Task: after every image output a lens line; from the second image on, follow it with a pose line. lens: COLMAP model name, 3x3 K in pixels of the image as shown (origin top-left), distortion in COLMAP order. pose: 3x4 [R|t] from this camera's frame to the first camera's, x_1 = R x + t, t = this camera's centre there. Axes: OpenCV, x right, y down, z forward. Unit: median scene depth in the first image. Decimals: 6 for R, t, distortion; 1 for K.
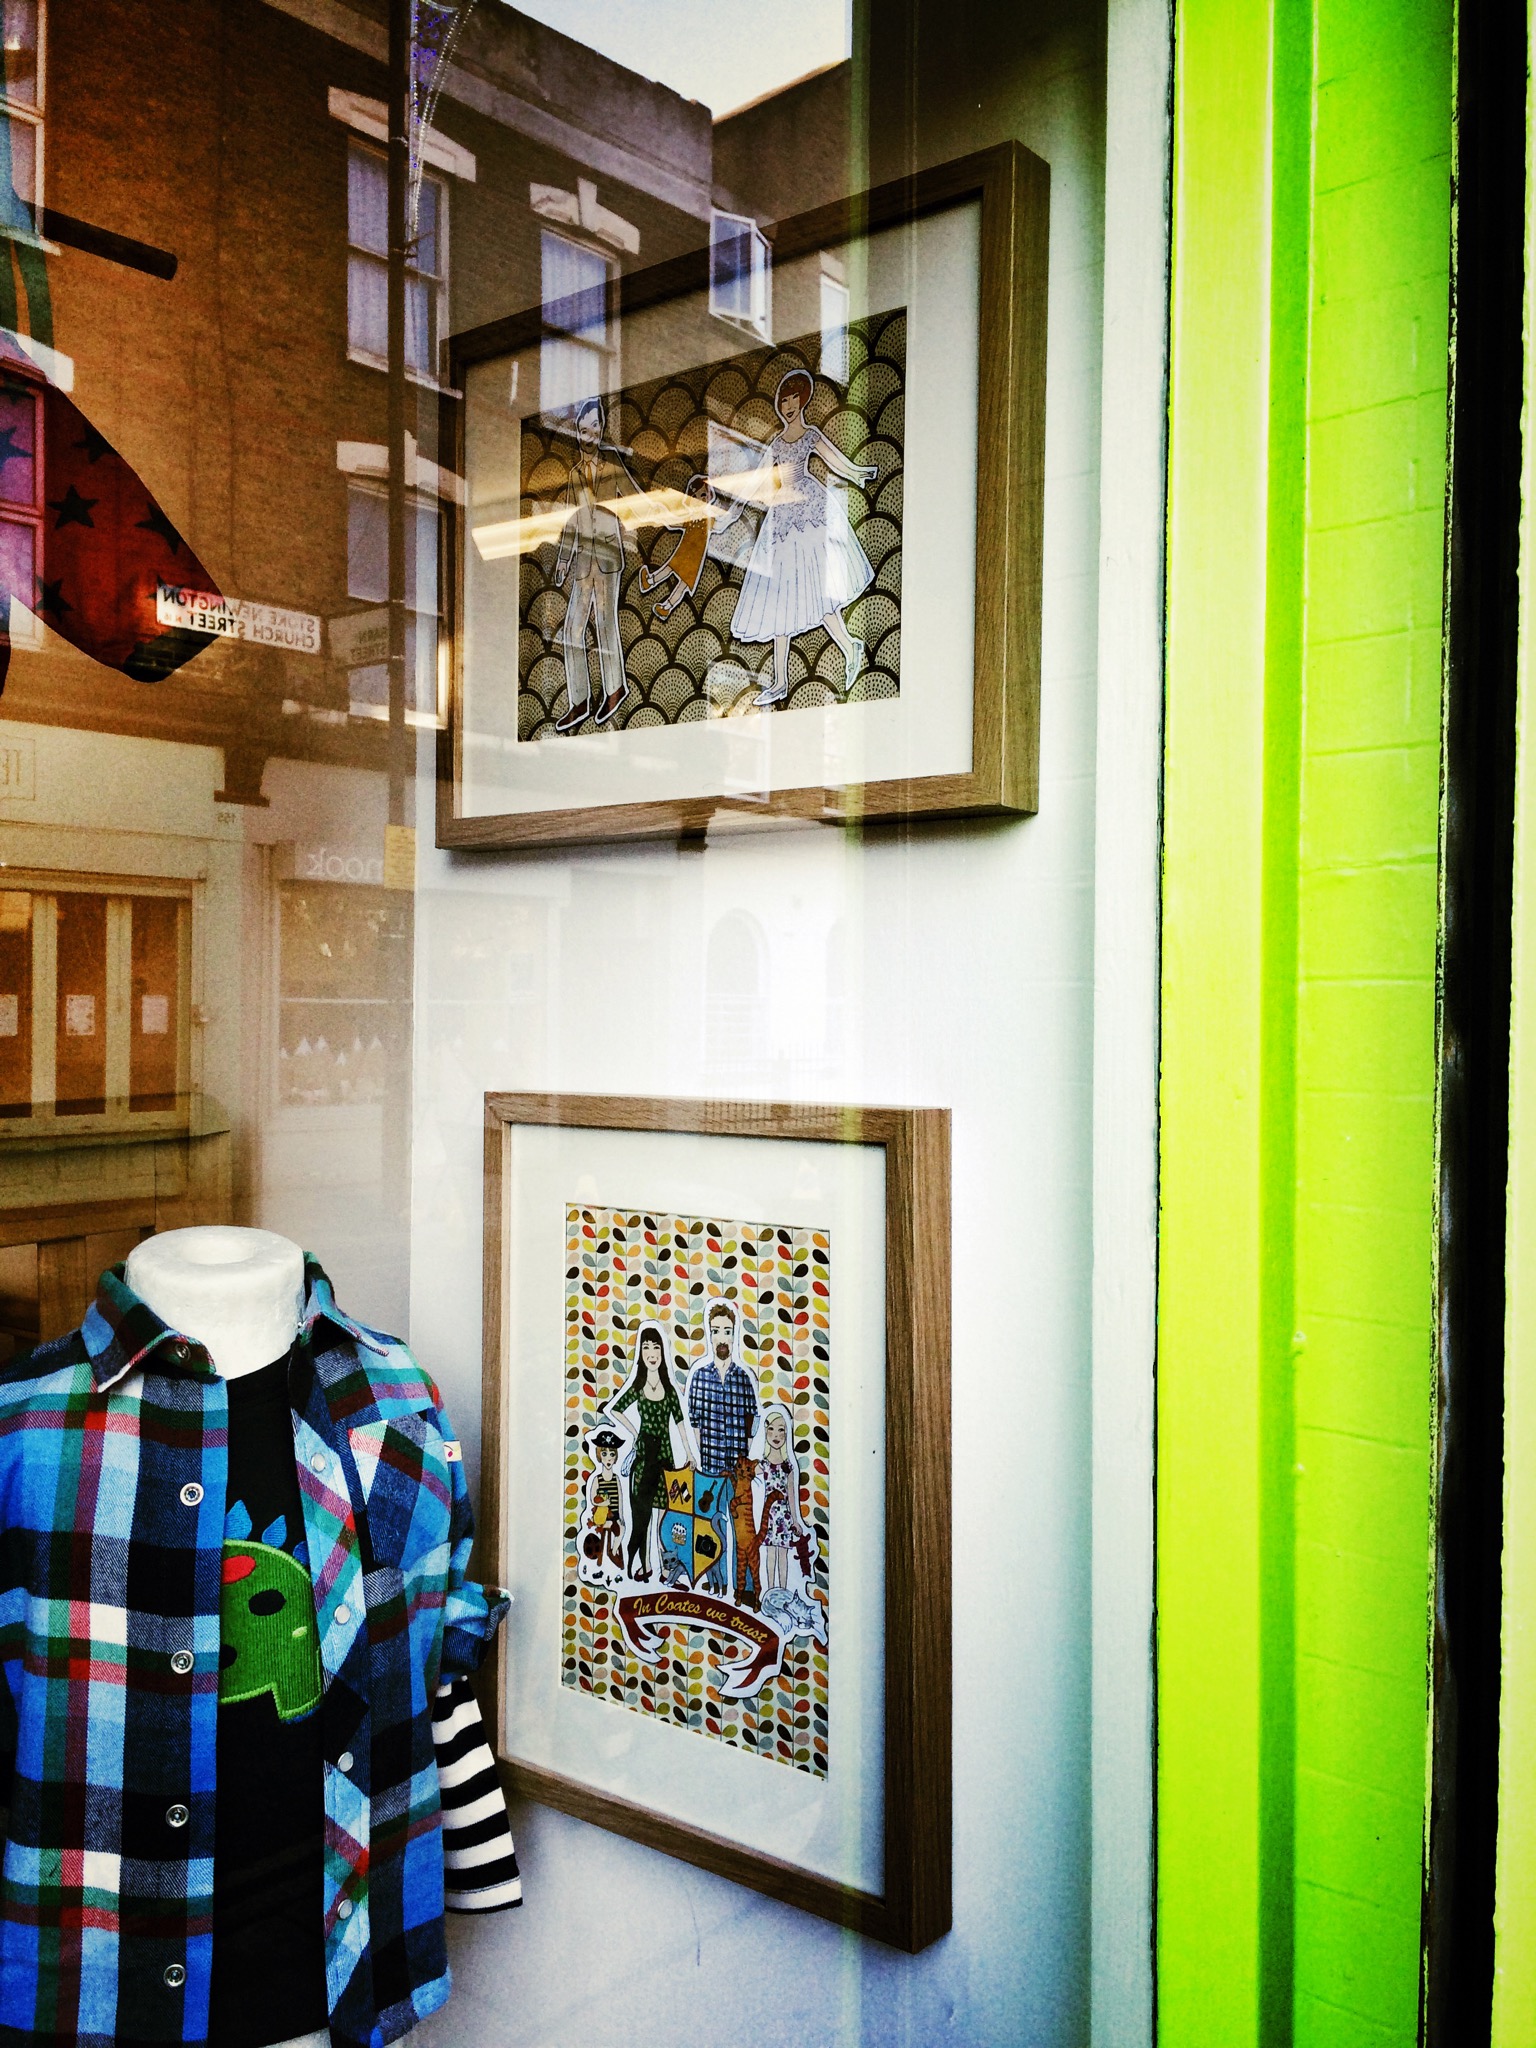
lens RADIAL K [[1836.6, 0, 767.5], [0, 1836.6, 1029.4], [0, 0, 1]] dist [-0.013807, -0.012193]
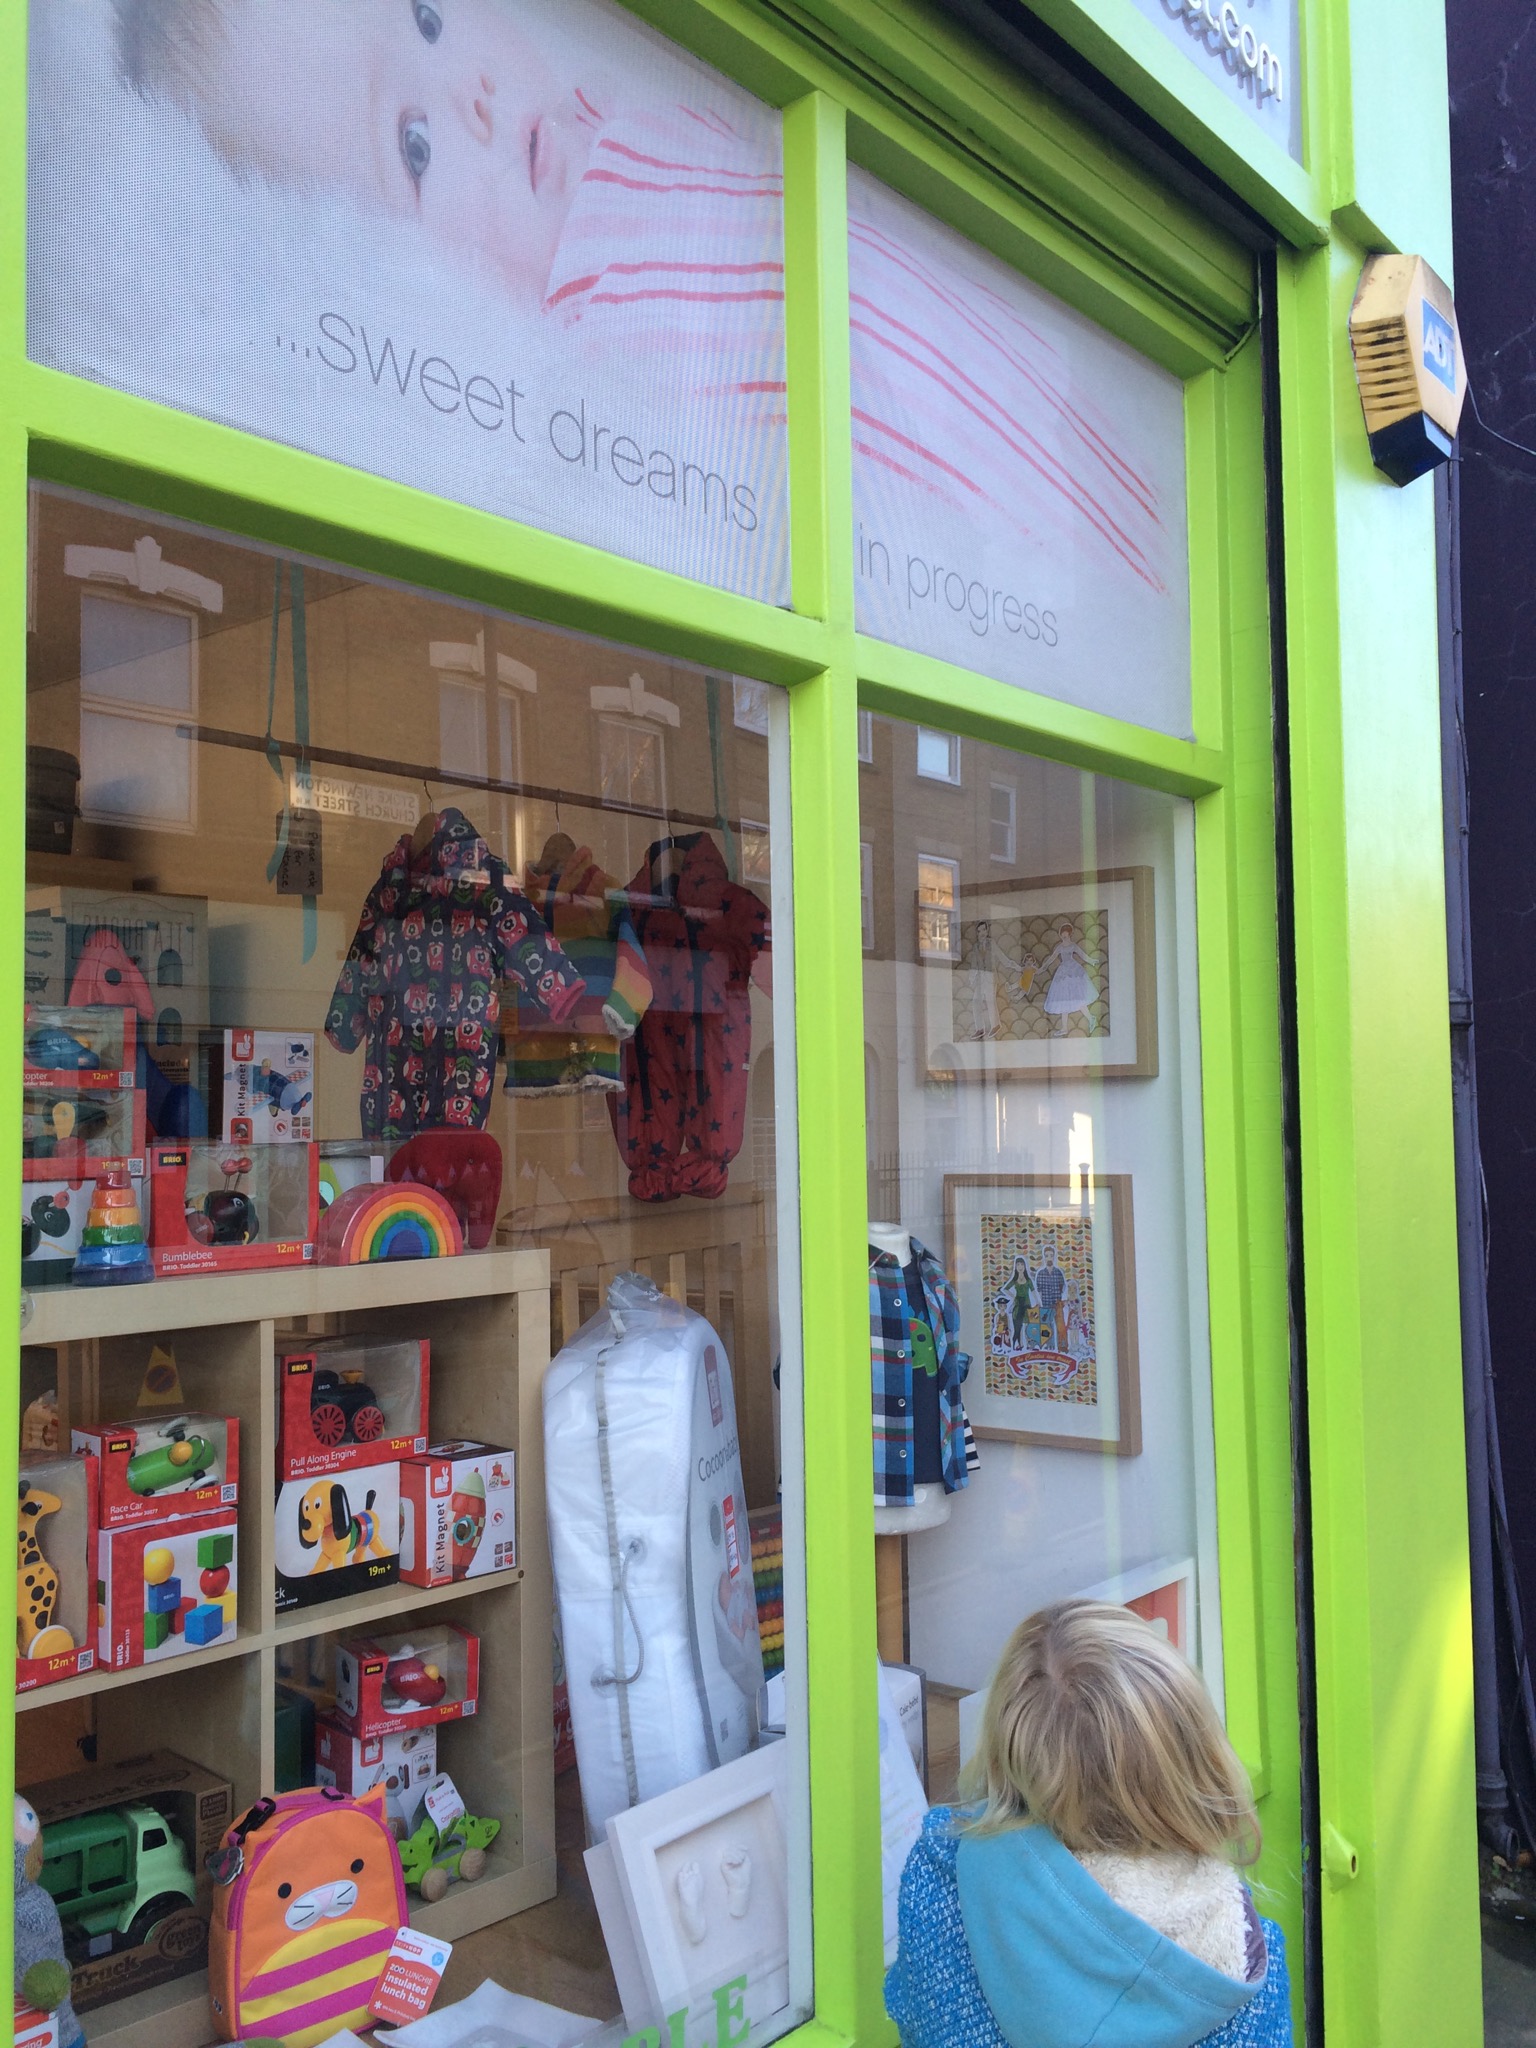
lens RADIAL K [[1836.6, 0, 767.0], [0, 1836.6, 1018.8], [0, 0, 1]] dist [-0.013807, -0.012193]
pose [[0.999779, -0.019995, 0.006462, -0.476609], [0.020389, 0.997479, -0.067964, -0.017253], [-0.005087, 0.068080, 0.997667, -1.866541]]
